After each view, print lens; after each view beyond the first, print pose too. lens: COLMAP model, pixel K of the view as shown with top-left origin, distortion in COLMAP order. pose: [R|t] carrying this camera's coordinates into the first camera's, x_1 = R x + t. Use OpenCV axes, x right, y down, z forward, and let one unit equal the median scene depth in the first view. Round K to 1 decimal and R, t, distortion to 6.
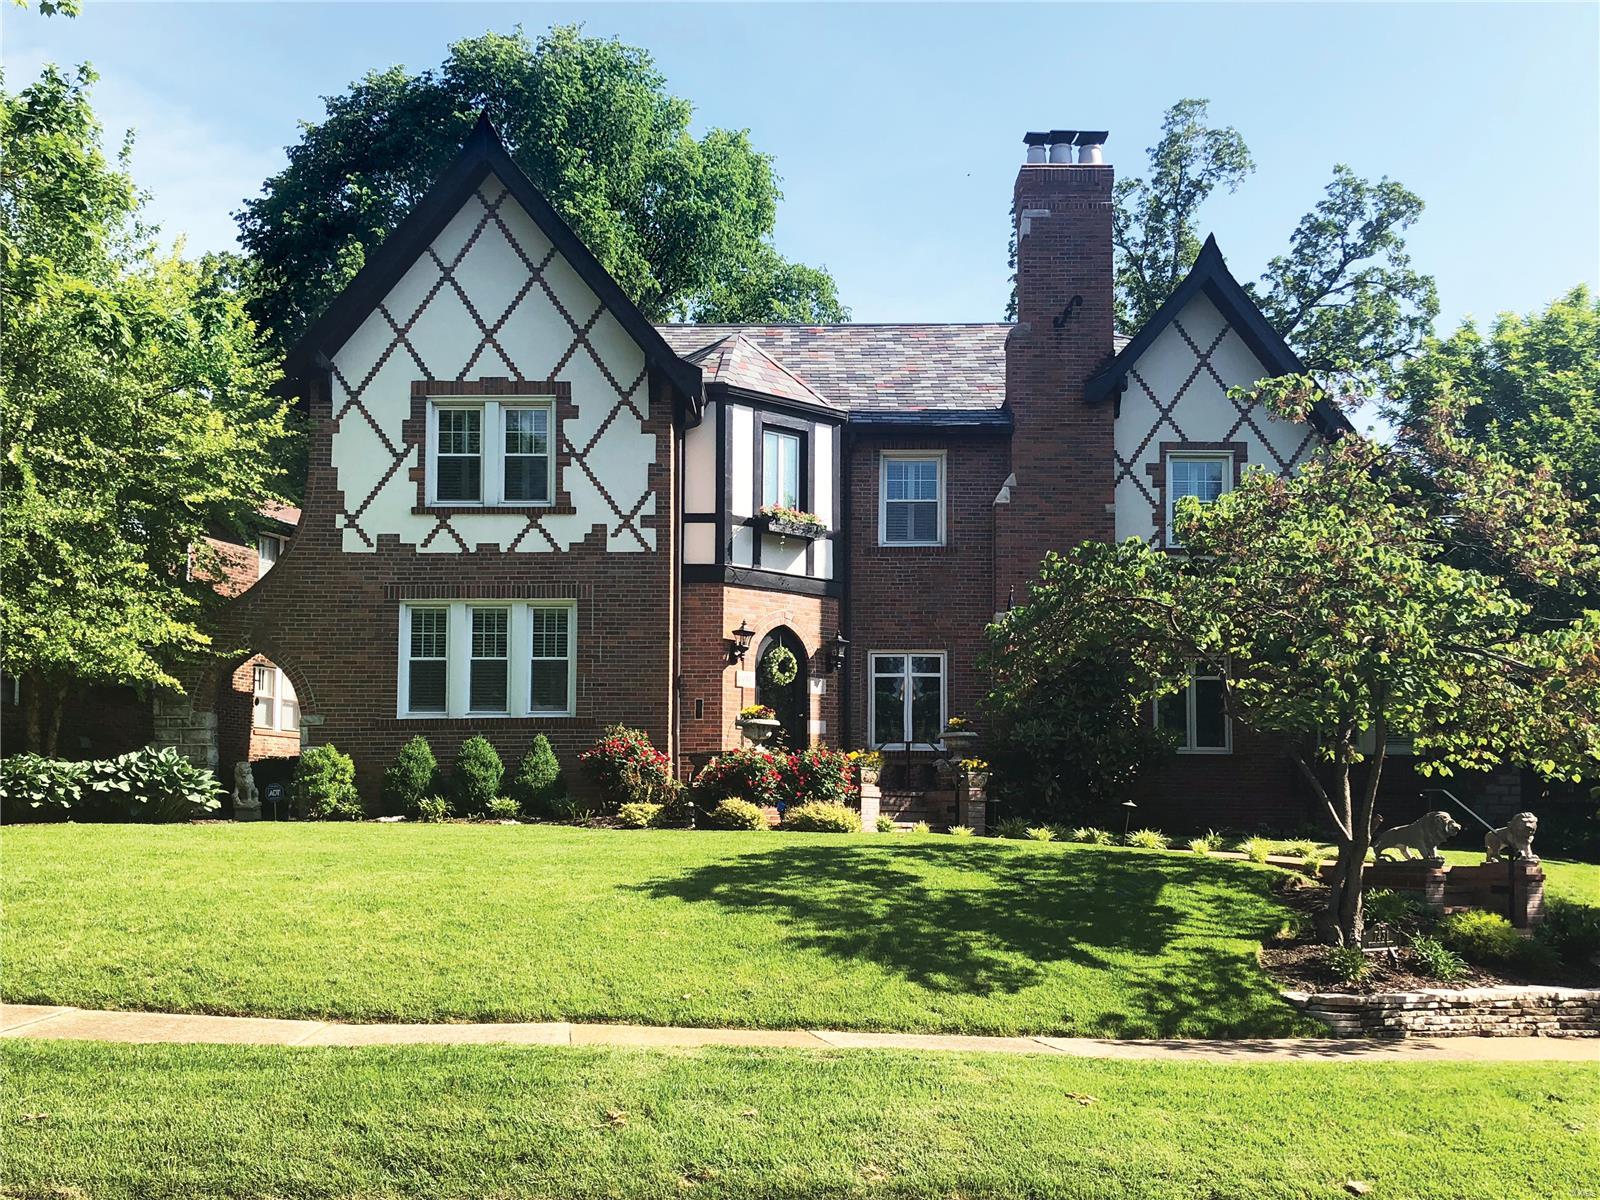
lens RADIAL K [[1608.3, 0, 799.2], [0, 1608.3, 599.1], [0, 0, 1]] dist [0.020850, 0.000000]
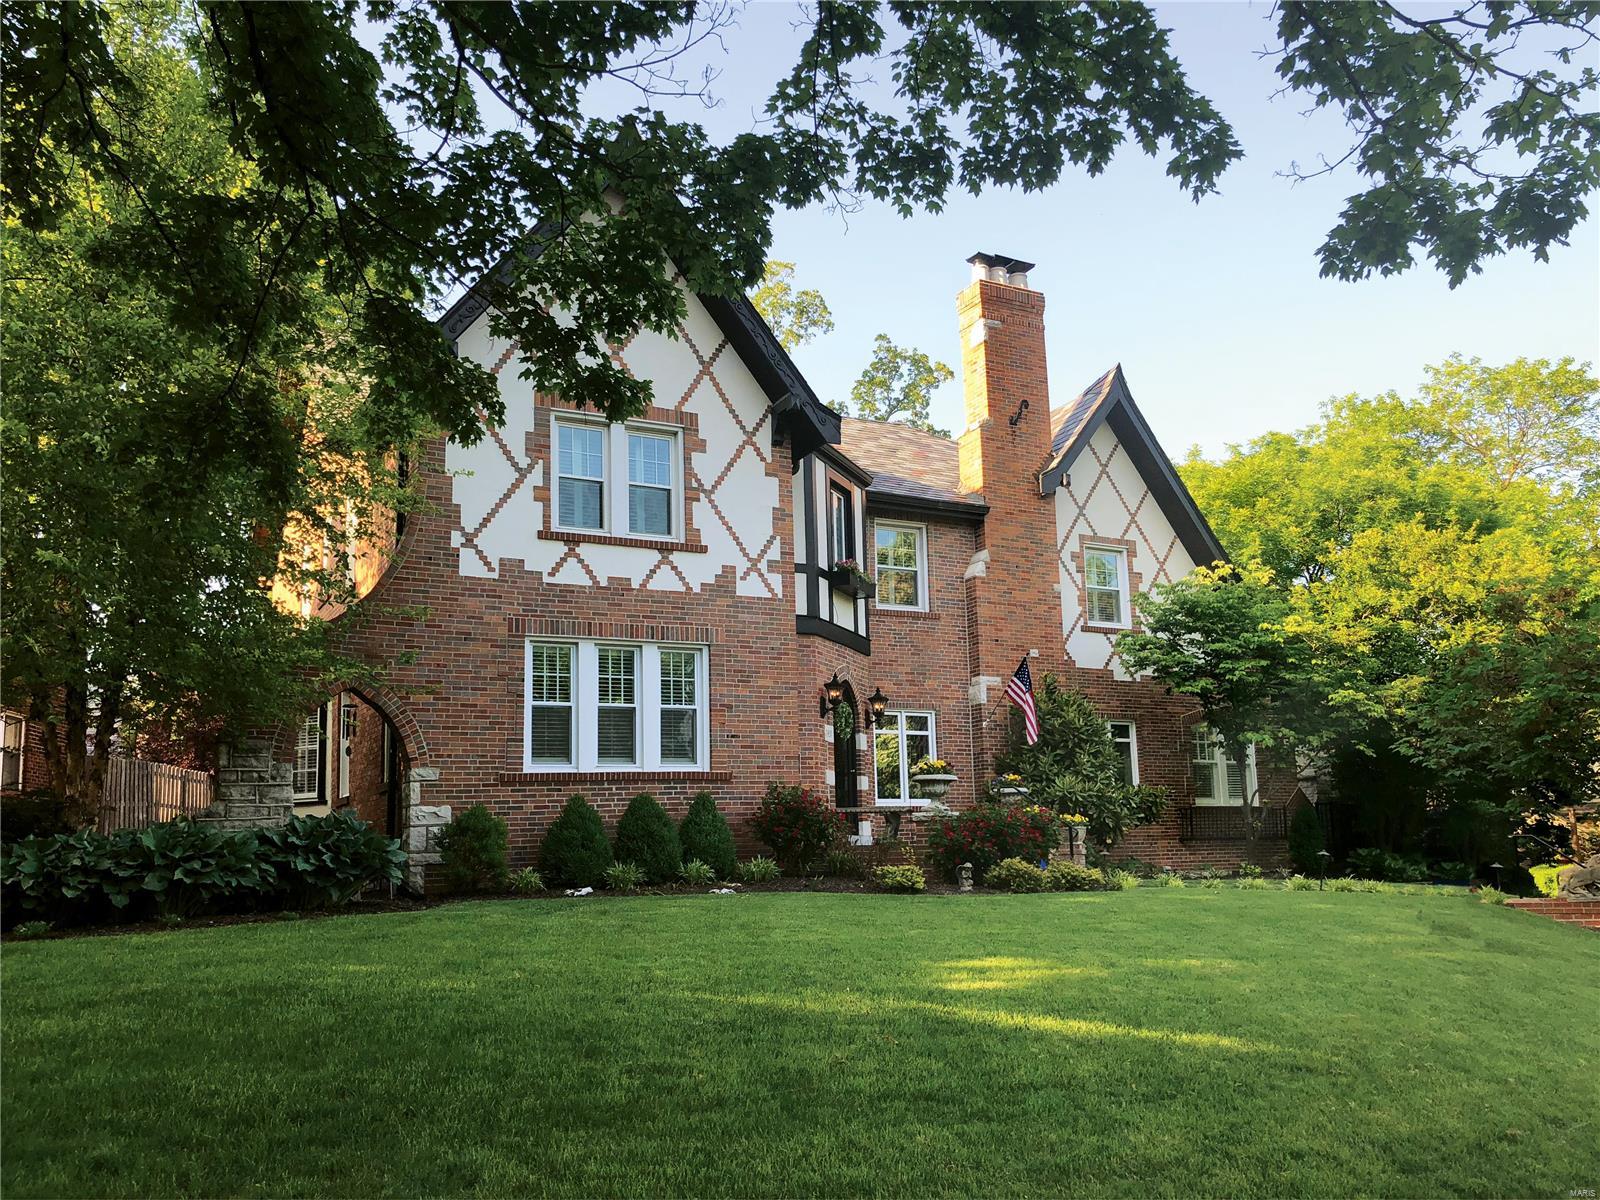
lens RADIAL K [[1333.4, 0, 795.5], [0, 1333.4, 599.8], [0, 0, 1]] dist [0.028984, -0.011933]
pose [[0.871751, 0.064083, 0.485740, -0.468276], [-0.033660, 0.996900, -0.071110, 0.027923], [-0.488791, 0.045640, 0.871206, 0.295170]]
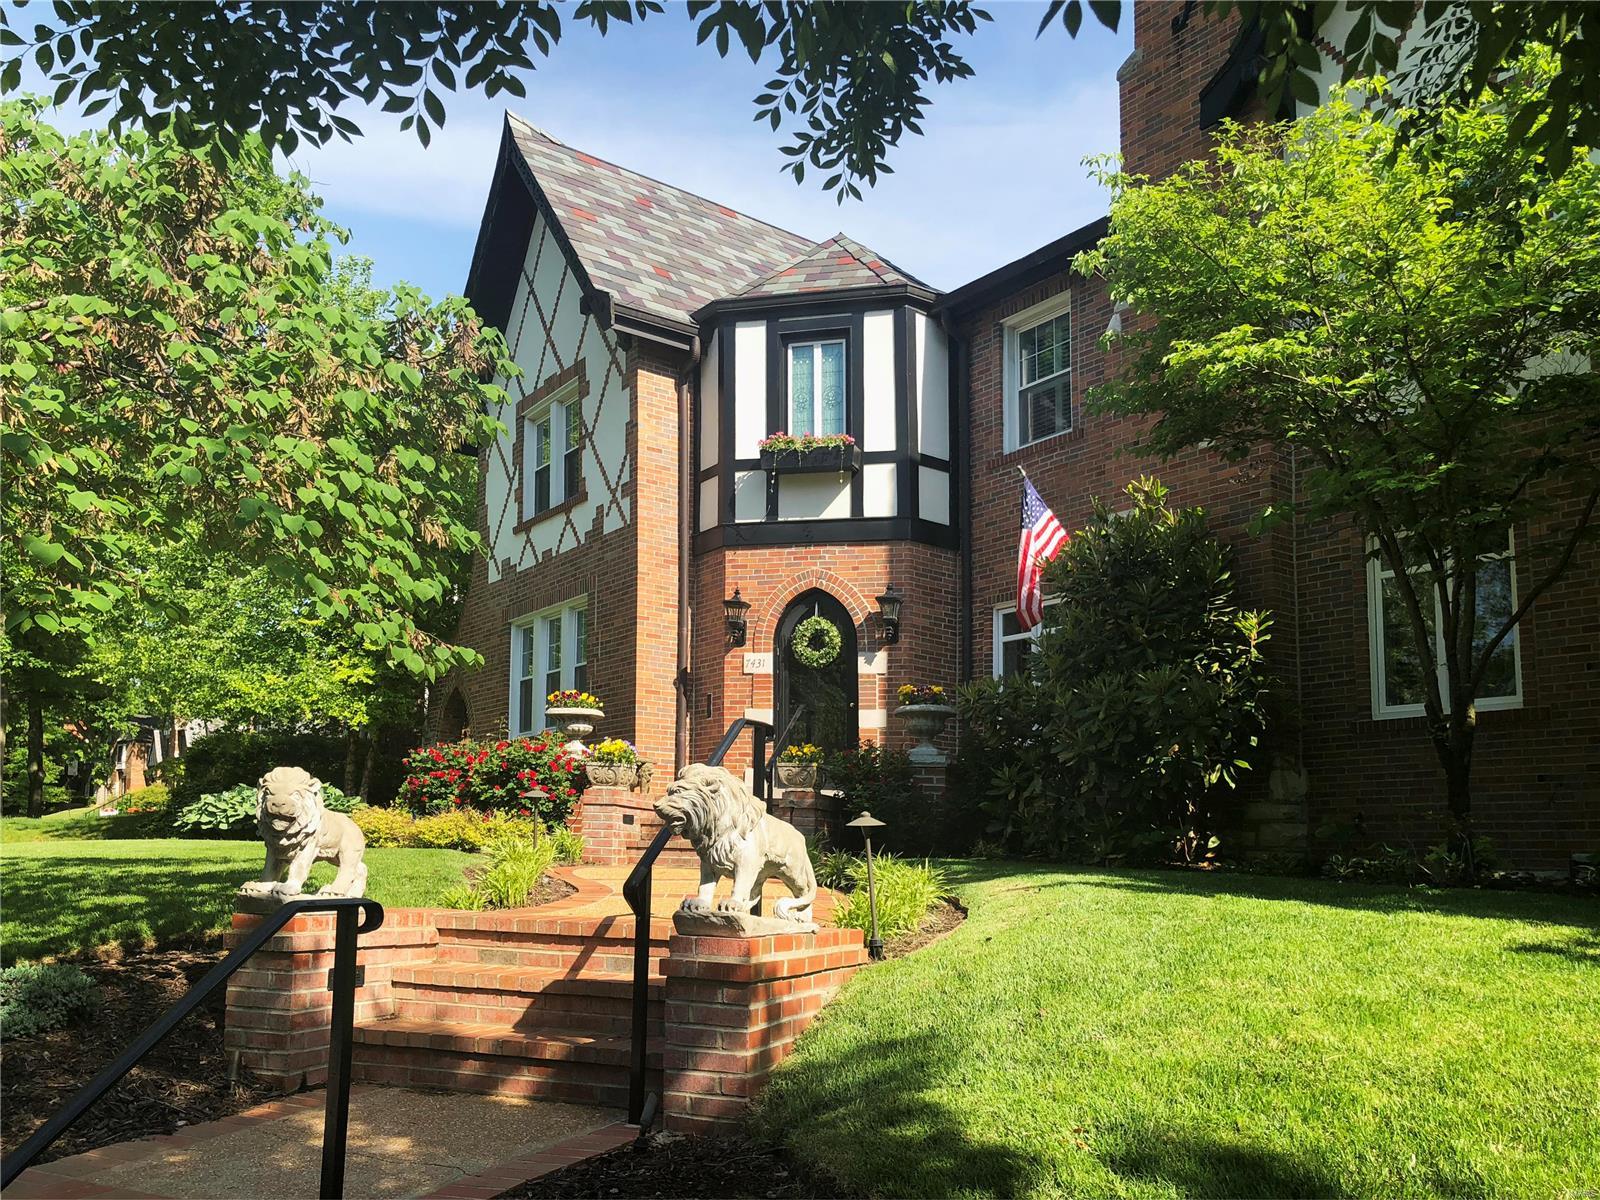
lens RADIAL K [[1333.4, 0, 795.4], [0, 1333.4, 607.5], [0, 0, 1]] dist [0.028984, -0.011933]
pose [[0.569231, -0.144917, -0.809305, 0.513224], [0.096924, 0.989308, -0.108976, 0.097308], [0.816445, -0.016408, 0.577191, 0.663621]]
